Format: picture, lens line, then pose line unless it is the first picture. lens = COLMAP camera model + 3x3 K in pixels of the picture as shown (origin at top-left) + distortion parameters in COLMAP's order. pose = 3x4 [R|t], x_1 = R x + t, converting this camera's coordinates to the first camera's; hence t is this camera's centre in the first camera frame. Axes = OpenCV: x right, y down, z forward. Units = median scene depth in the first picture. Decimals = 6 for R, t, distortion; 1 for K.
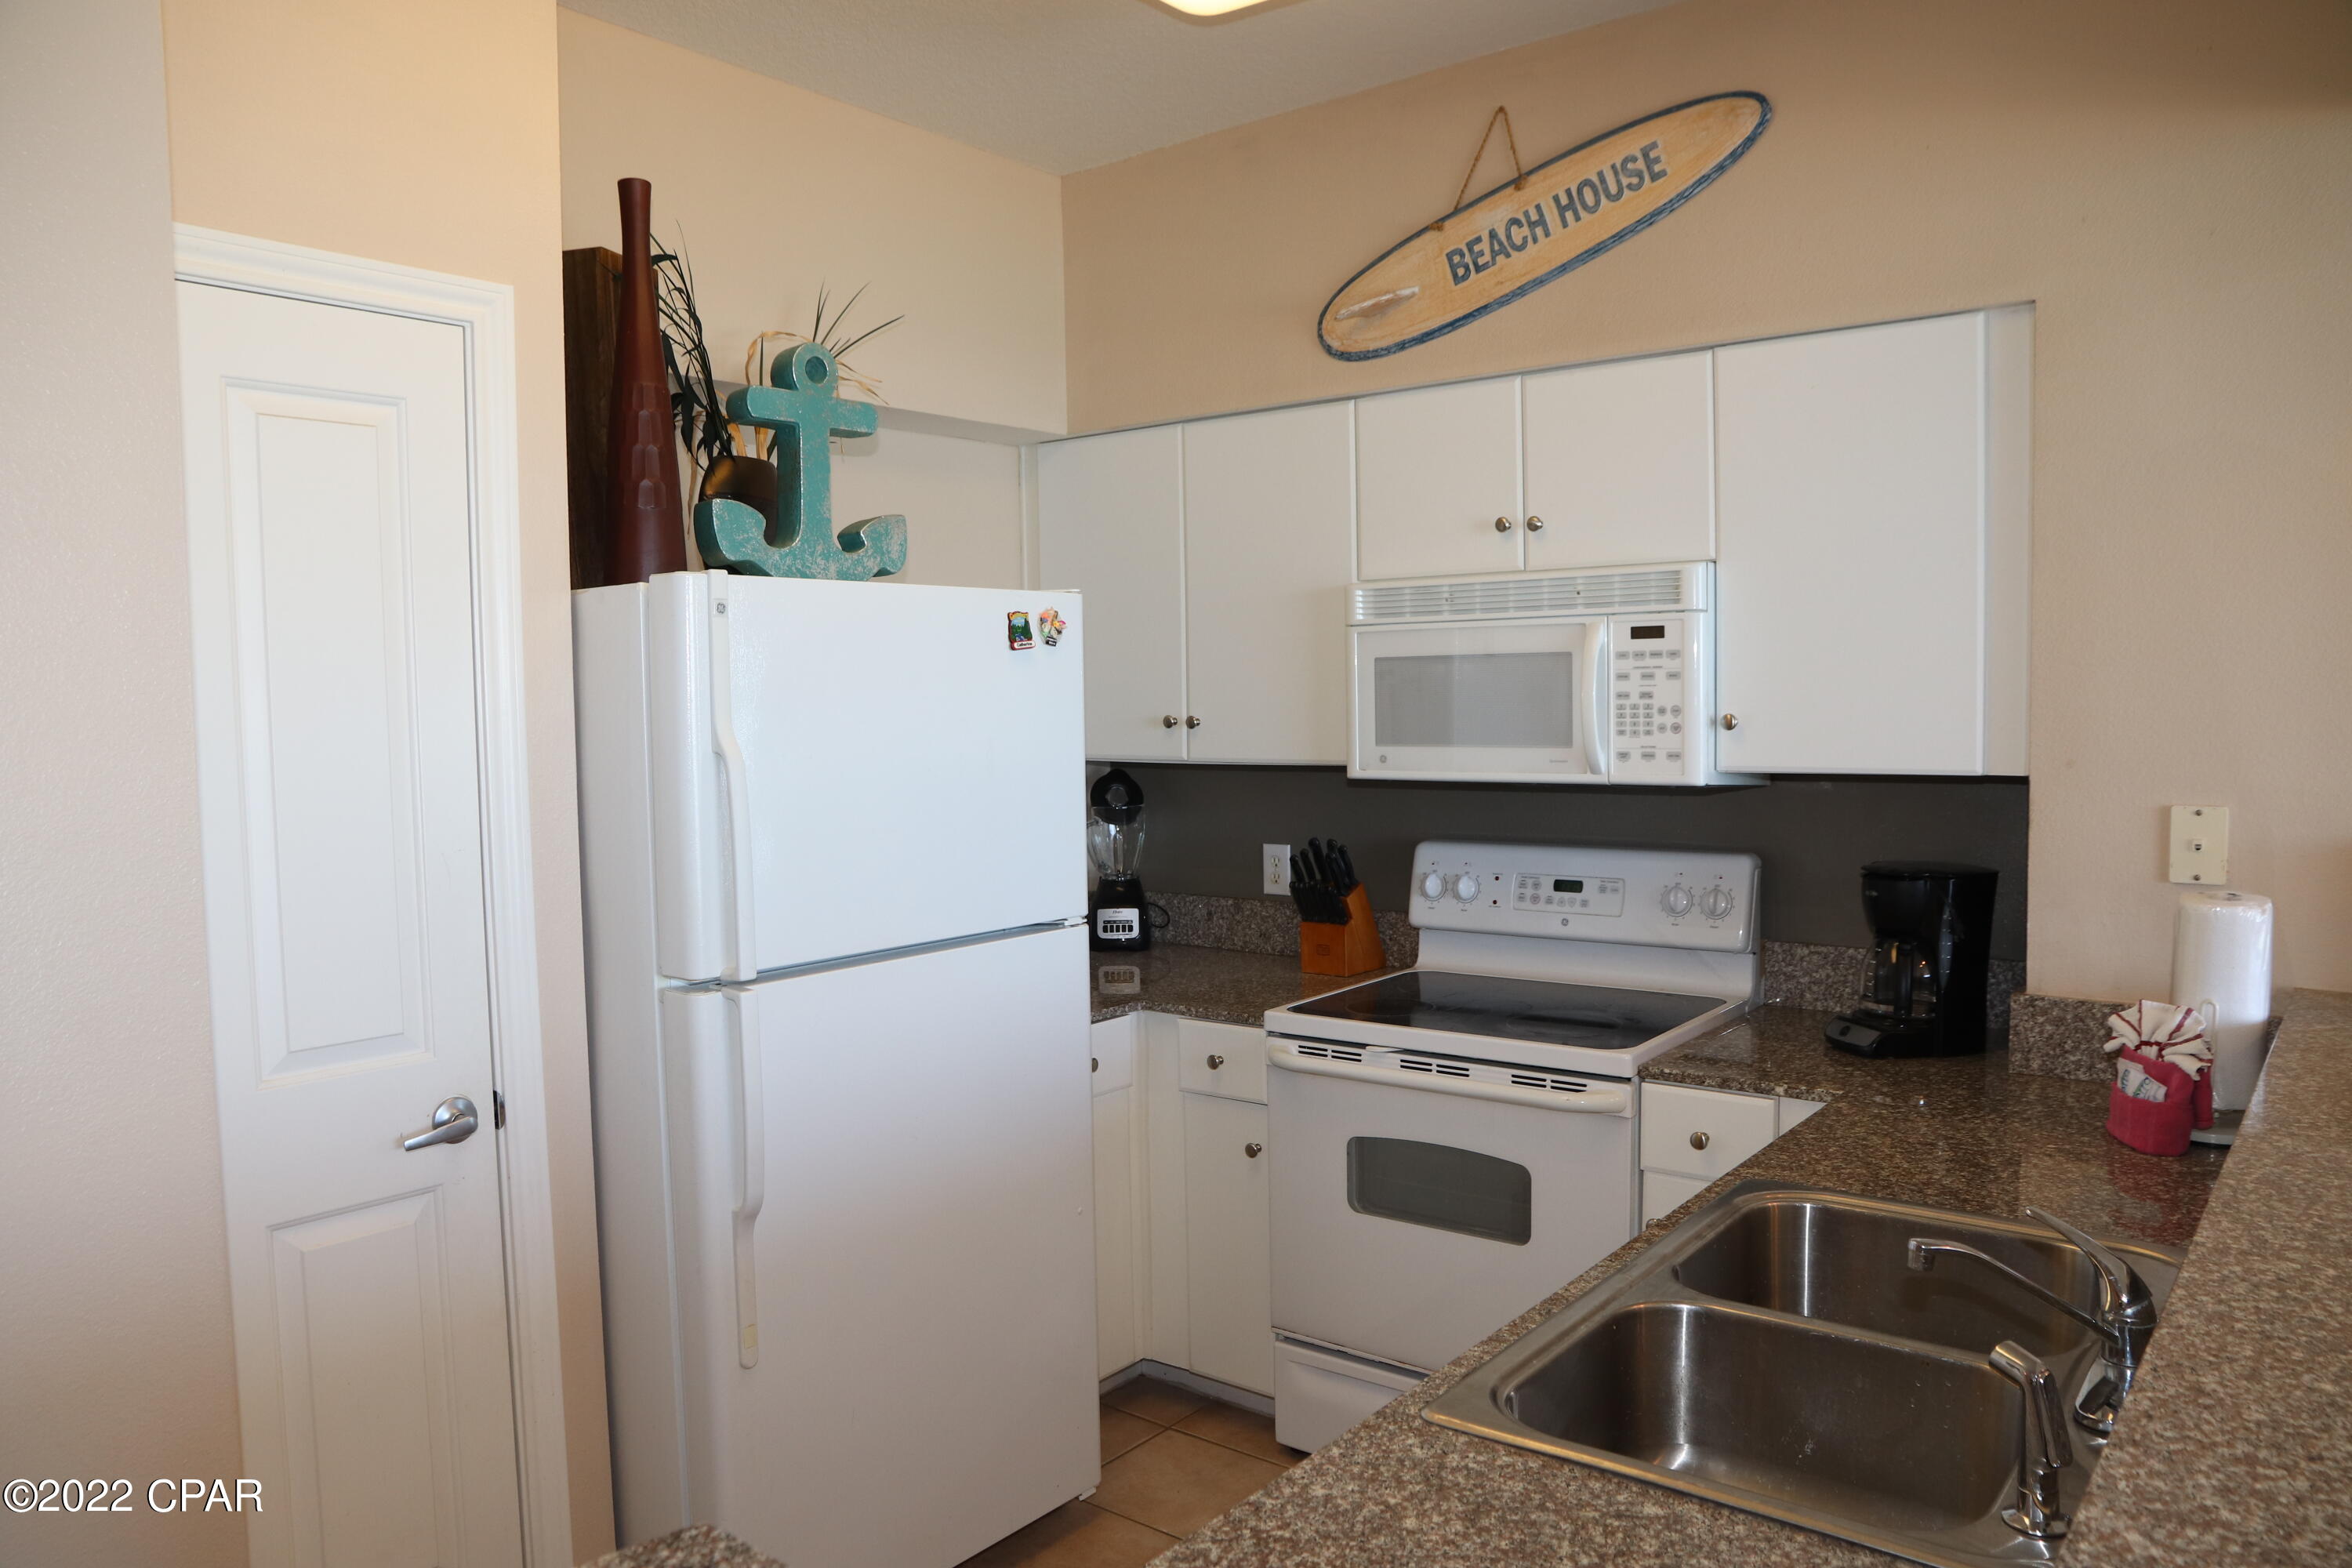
lens RADIAL K [[1626.0, 0, 1180.8], [0, 1626.0, 790.5], [0, 0, 1]] dist [-0.117519, 0.097318]
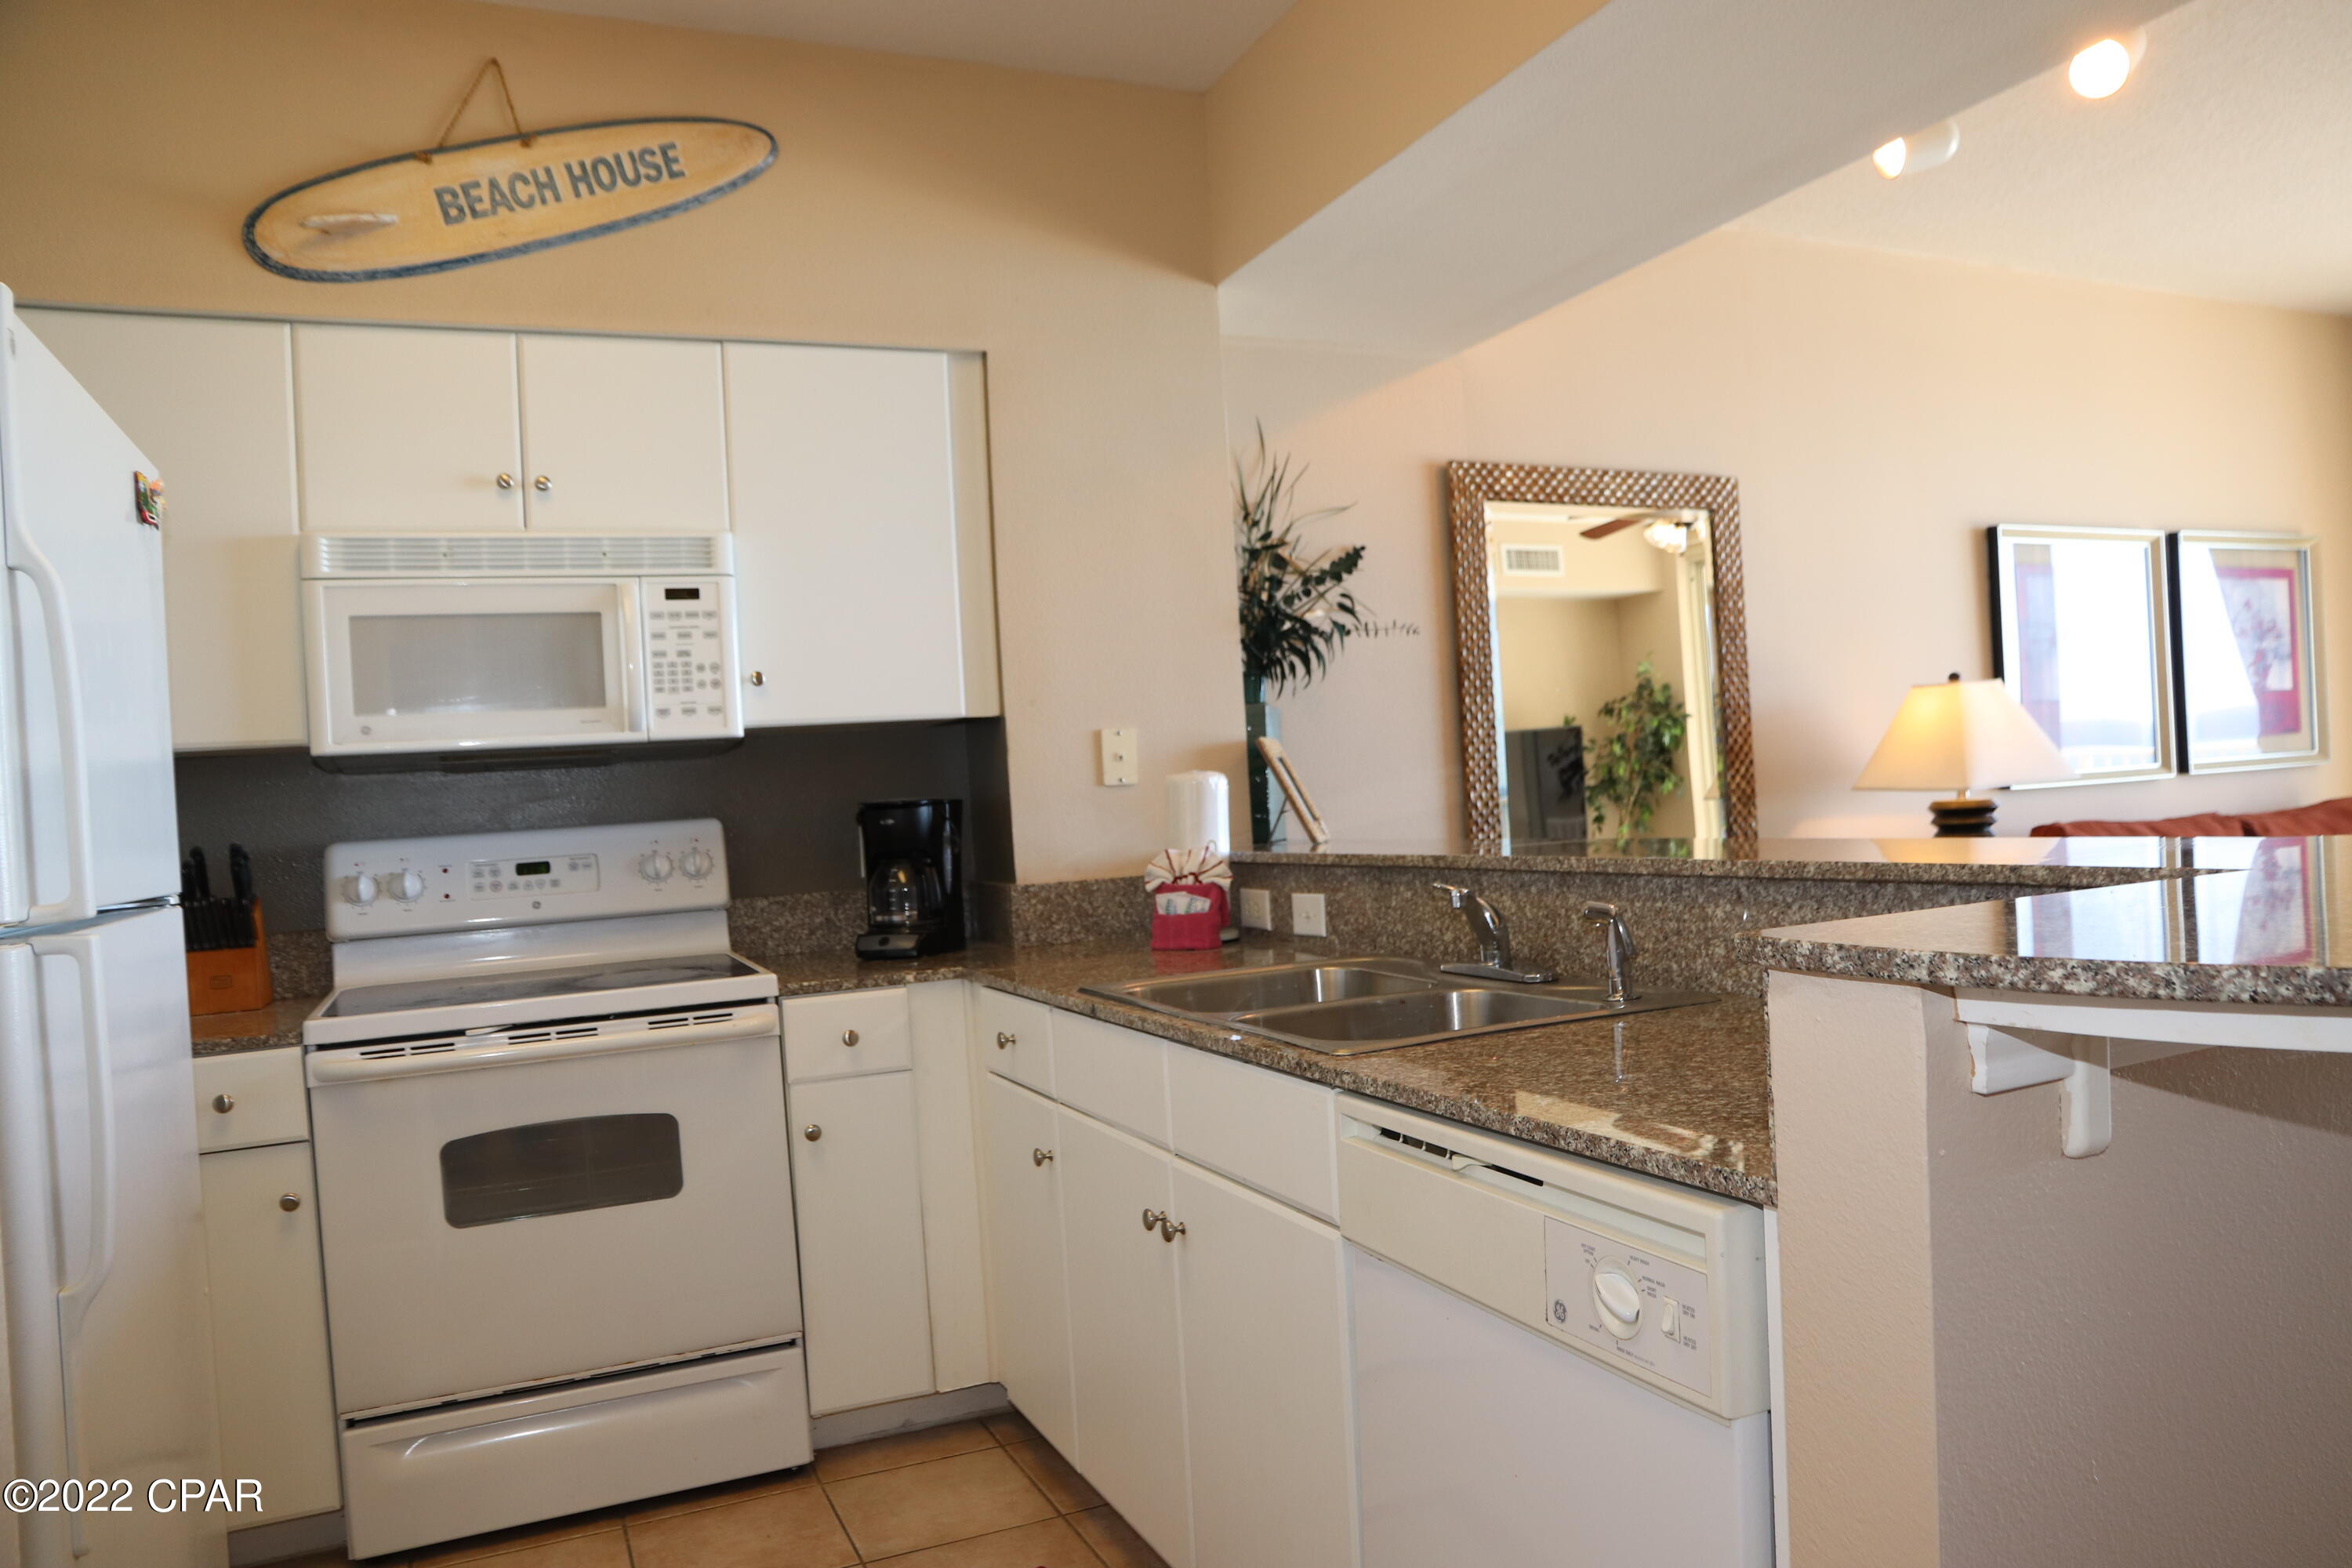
lens RADIAL K [[1626.0, 0, 1180.8], [0, 1626.0, 790.5], [0, 0, 1]] dist [-0.117519, 0.097318]
pose [[0.451600, -0.006915, 0.892194, -0.492462], [0.105806, 0.993329, -0.045857, 0.110117], [-0.885924, 0.115109, 0.449319, 0.251967]]
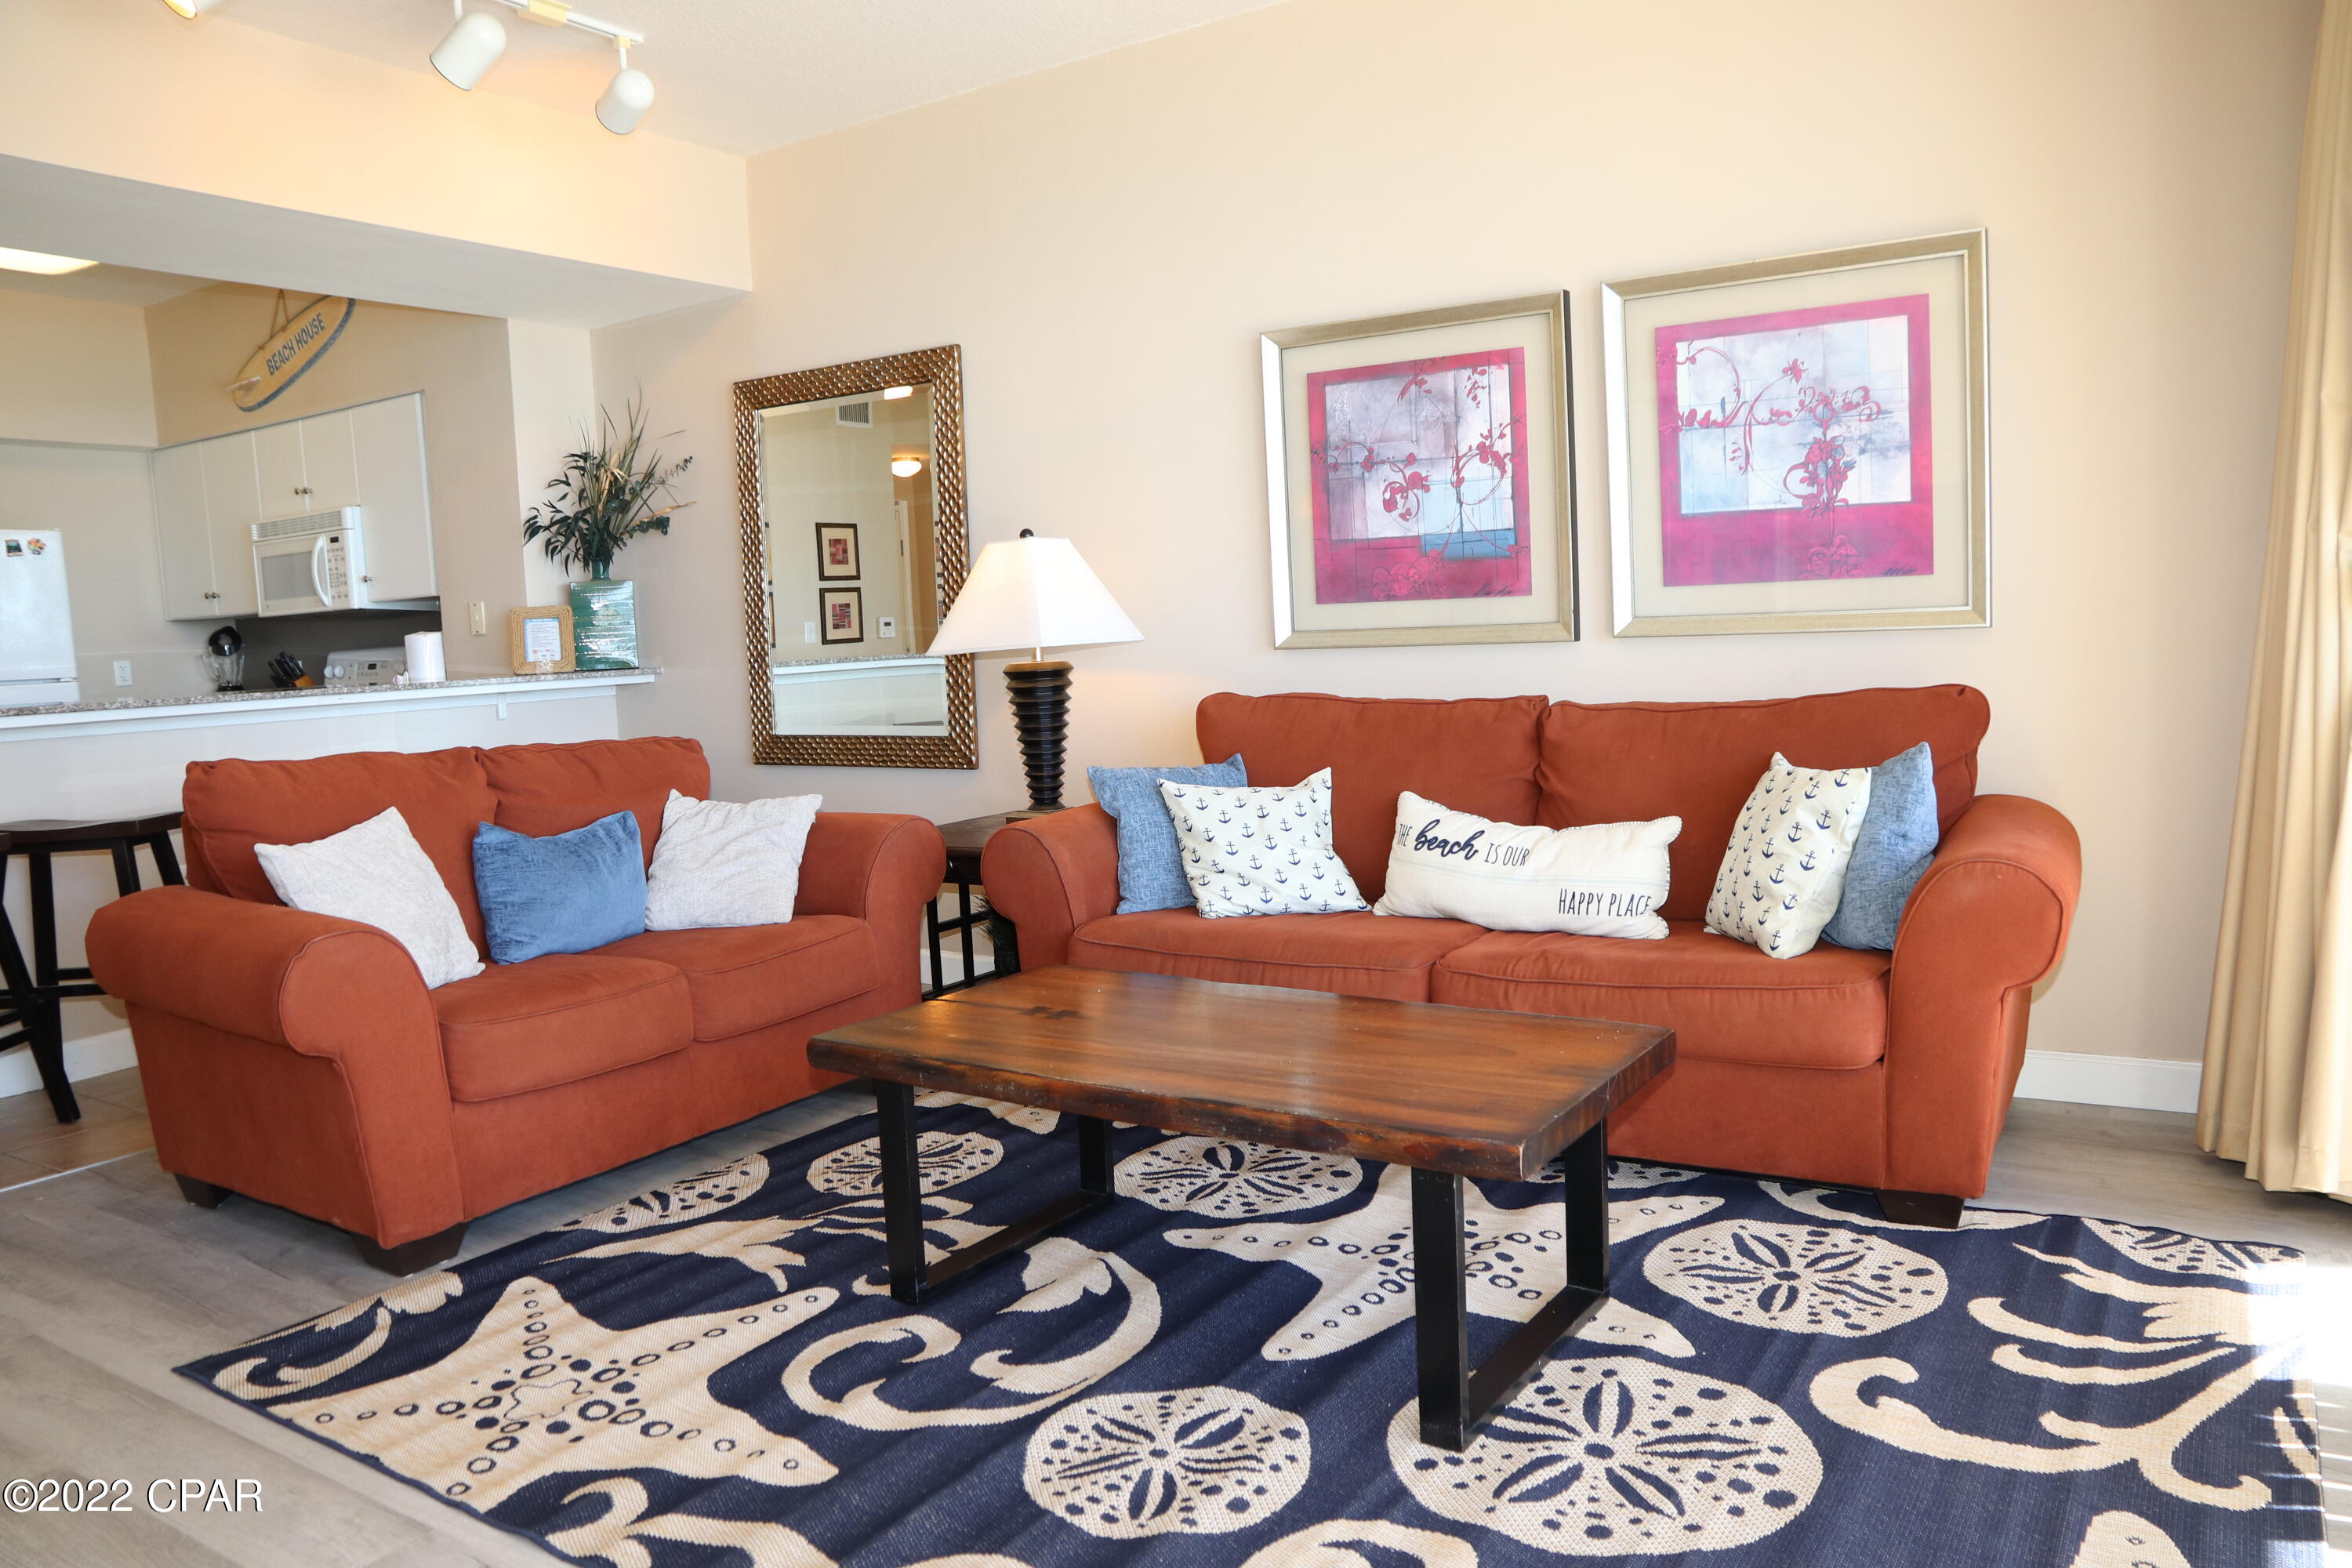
lens RADIAL K [[1626.0, 0, 1180.8], [0, 1626.0, 790.5], [0, 0, 1]] dist [-0.117519, 0.097318]
pose [[0.993643, -0.040945, 0.104863, 1.175484], [0.036770, 0.998464, 0.041440, 0.191968], [-0.106399, -0.037321, 0.993623, -1.249671]]
